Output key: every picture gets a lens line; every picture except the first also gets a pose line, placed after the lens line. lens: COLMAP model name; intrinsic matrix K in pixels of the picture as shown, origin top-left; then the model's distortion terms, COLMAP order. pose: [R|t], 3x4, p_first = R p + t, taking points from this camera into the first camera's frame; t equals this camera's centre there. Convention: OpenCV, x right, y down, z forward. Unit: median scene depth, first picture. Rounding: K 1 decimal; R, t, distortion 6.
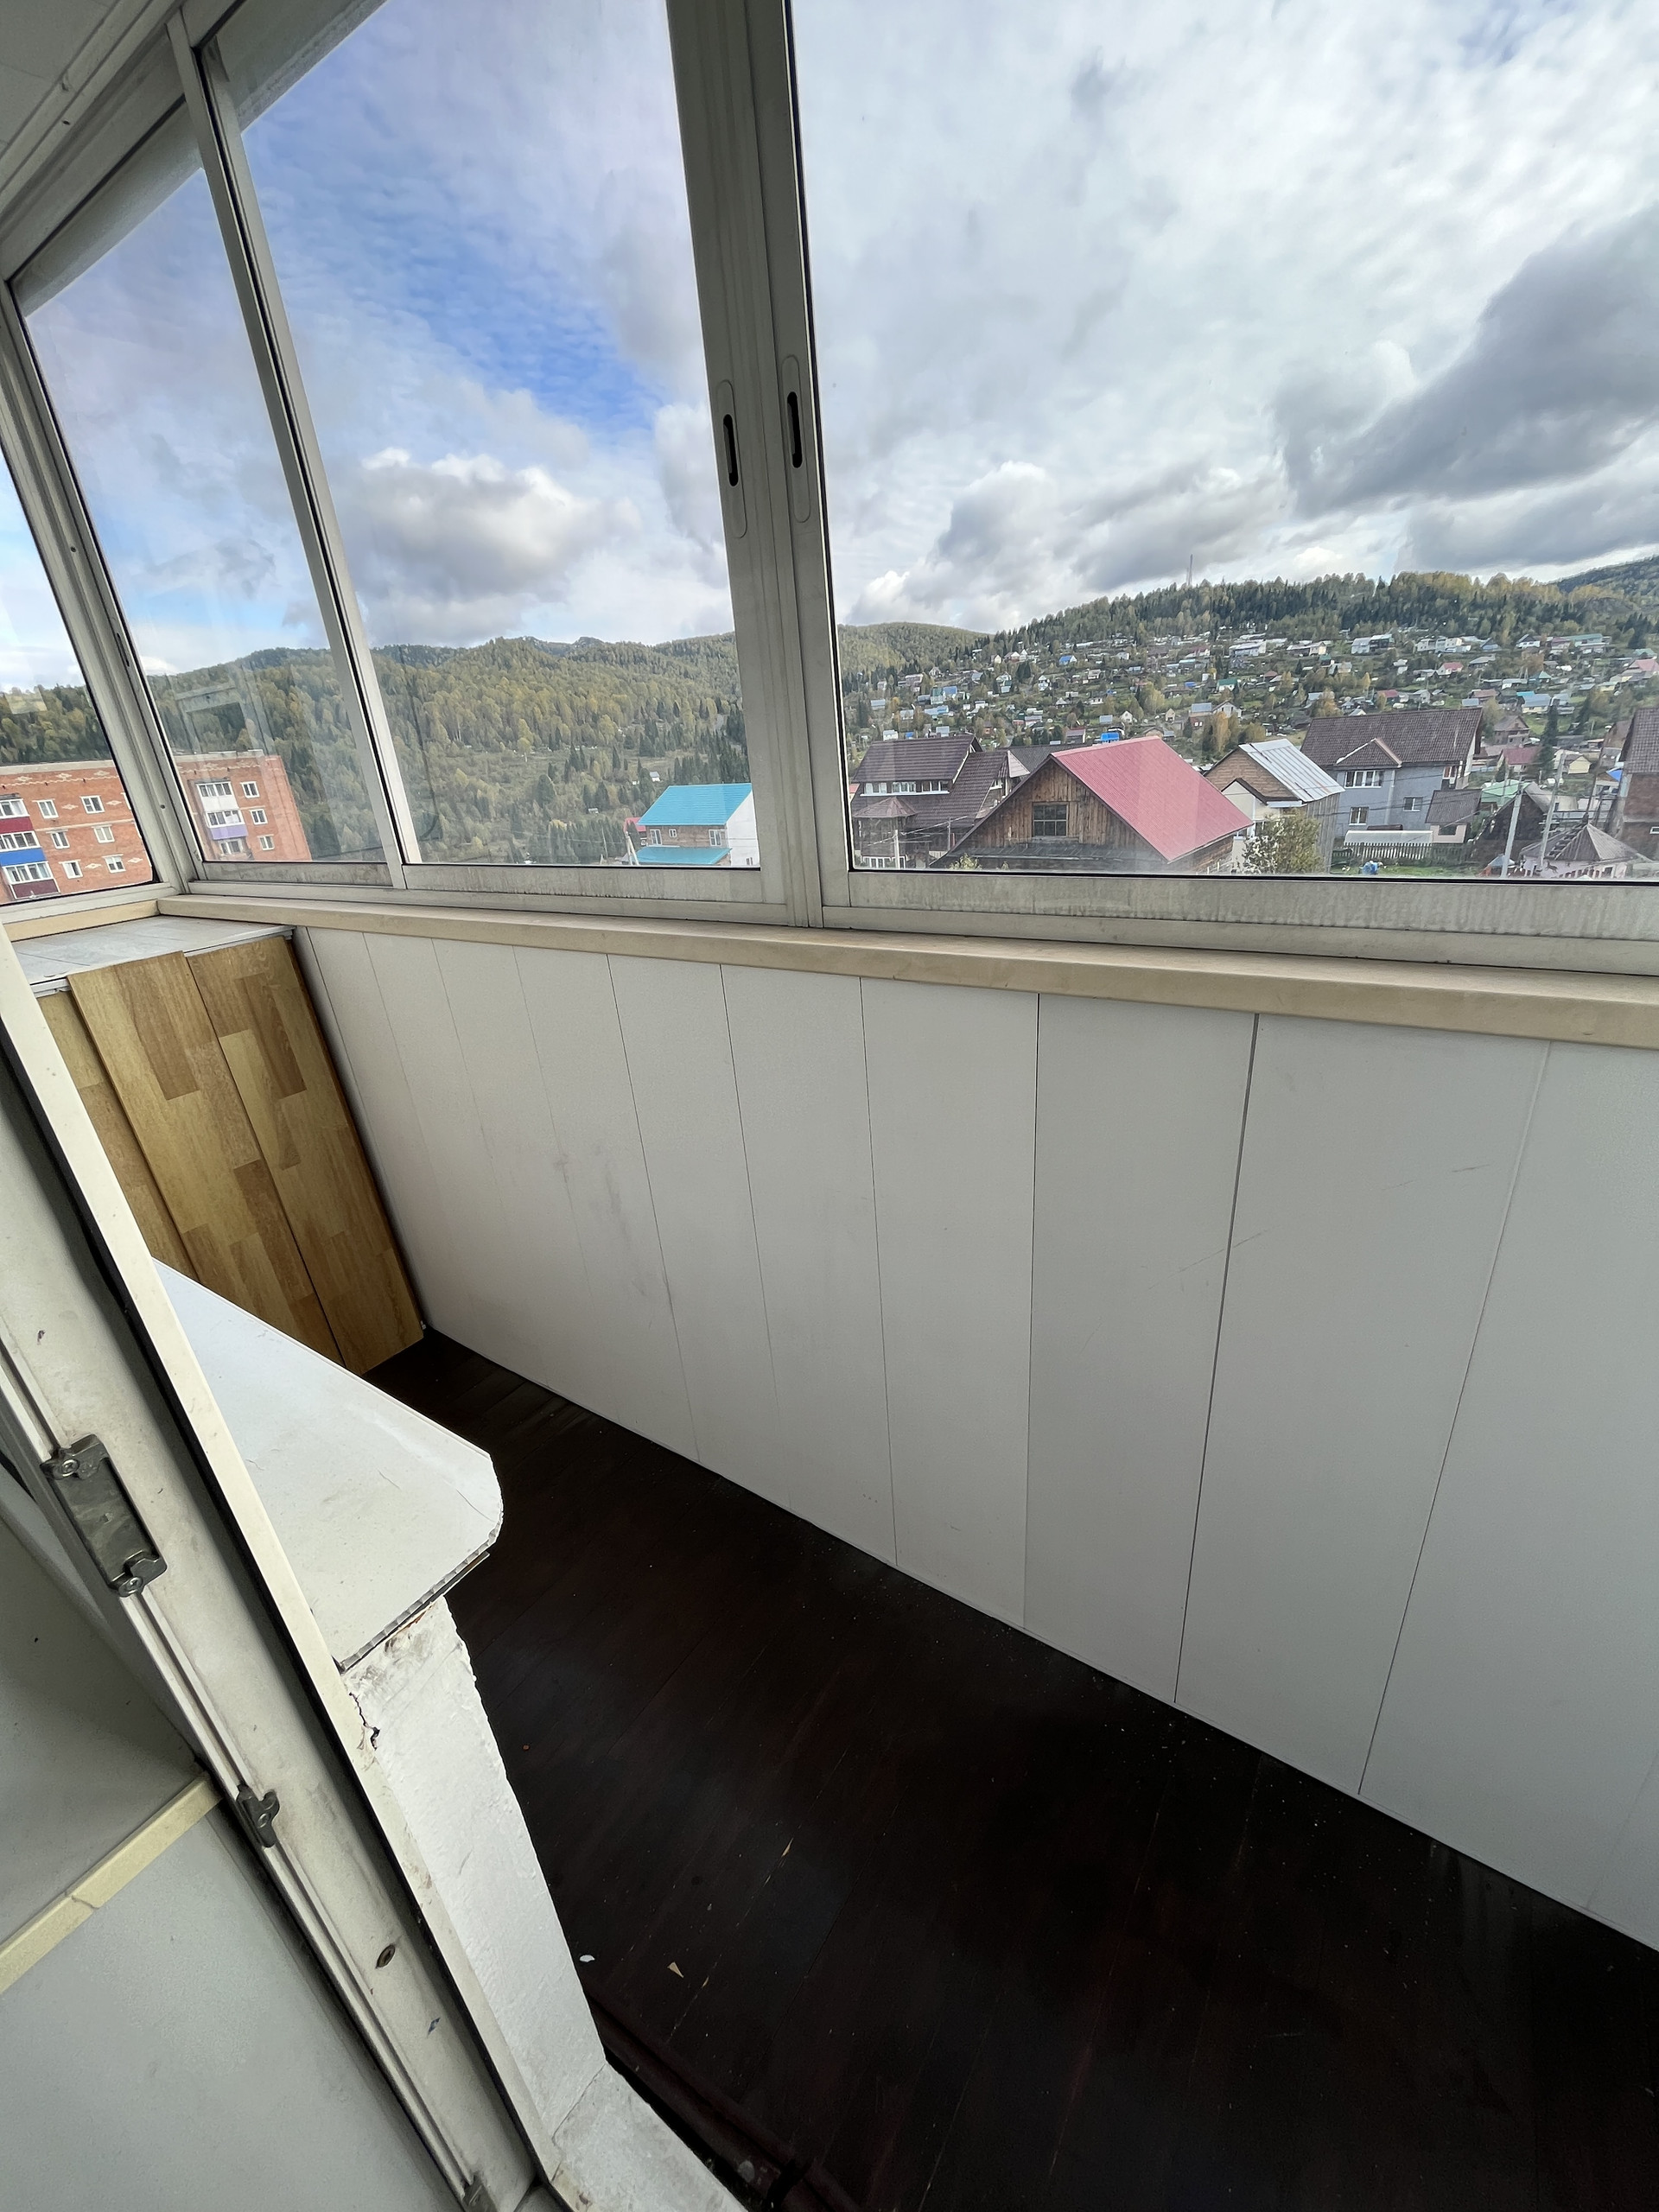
lens RADIAL K [[894.8, 0, 835.2], [0, 894.8, 1115.0], [0, 0, 1]] dist [-0.003161, 0.000407]
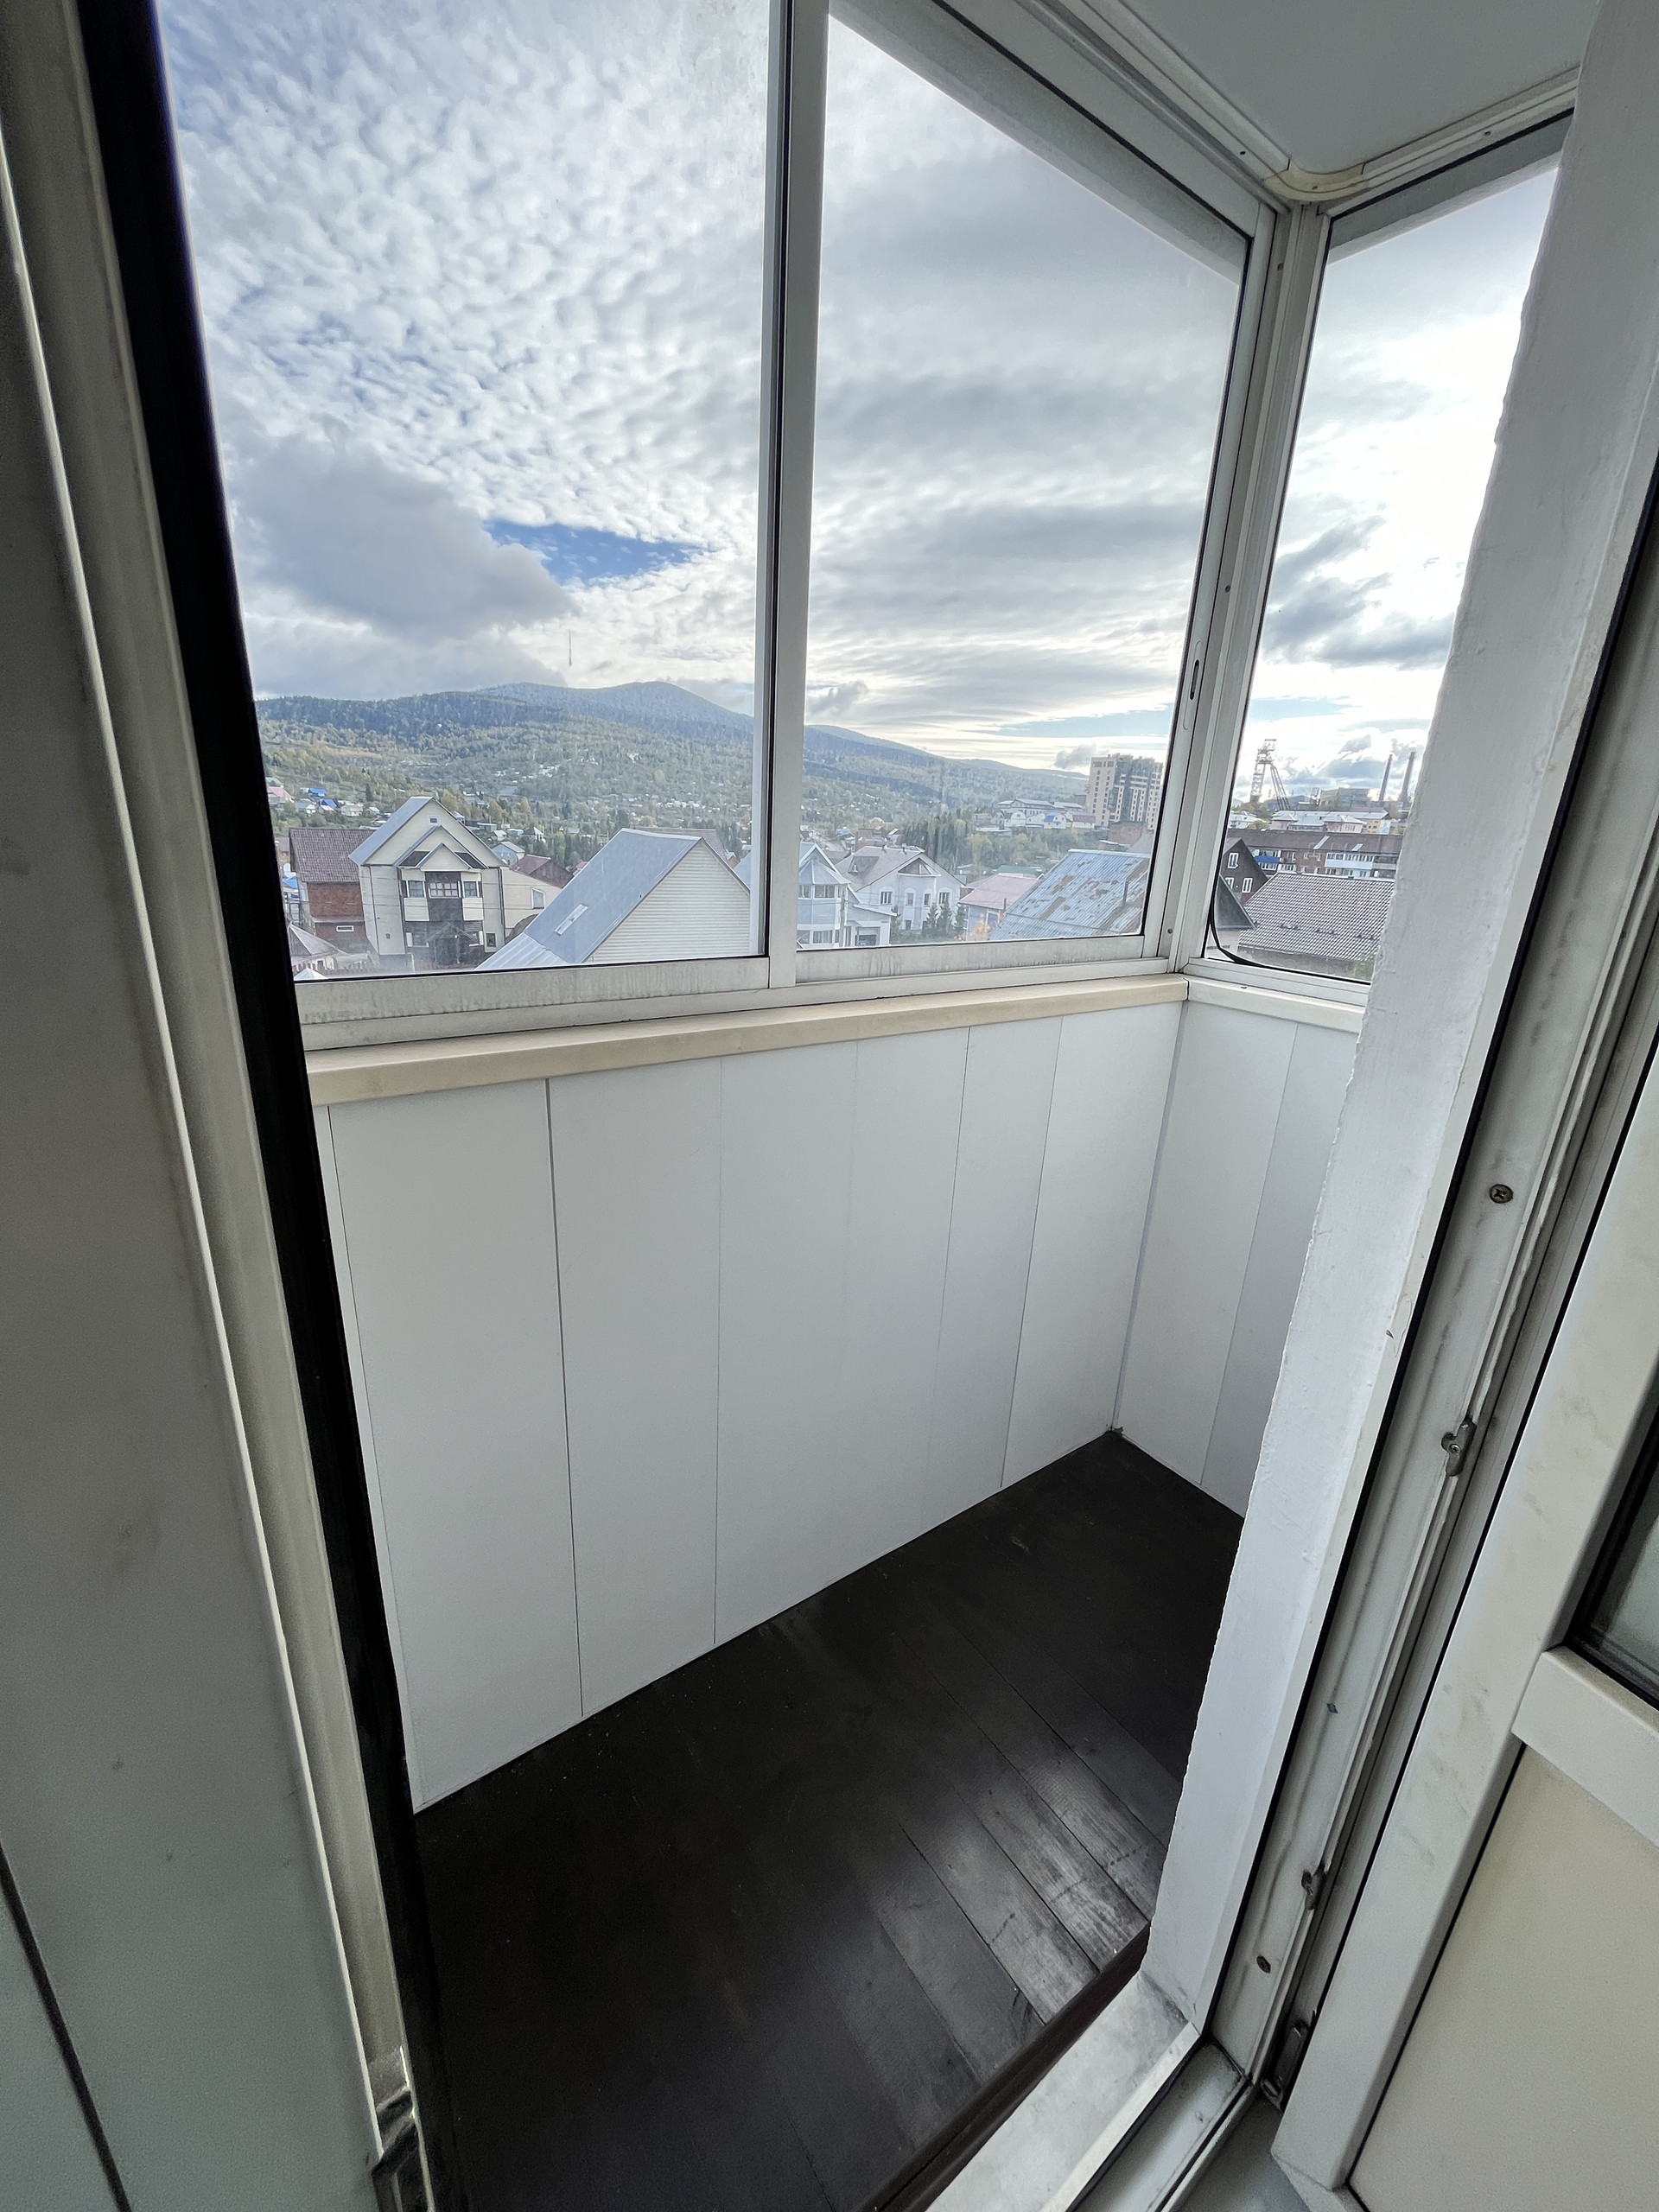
lens RADIAL K [[894.8, 0, 843.1], [0, 894.8, 1110.3], [0, 0, 1]] dist [-0.003161, 0.000407]
pose [[0.326139, -0.201356, 0.923628, -0.529794], [0.302277, 0.947968, 0.099927, -0.071934], [-0.895691, 0.246601, 0.370035, 0.199228]]
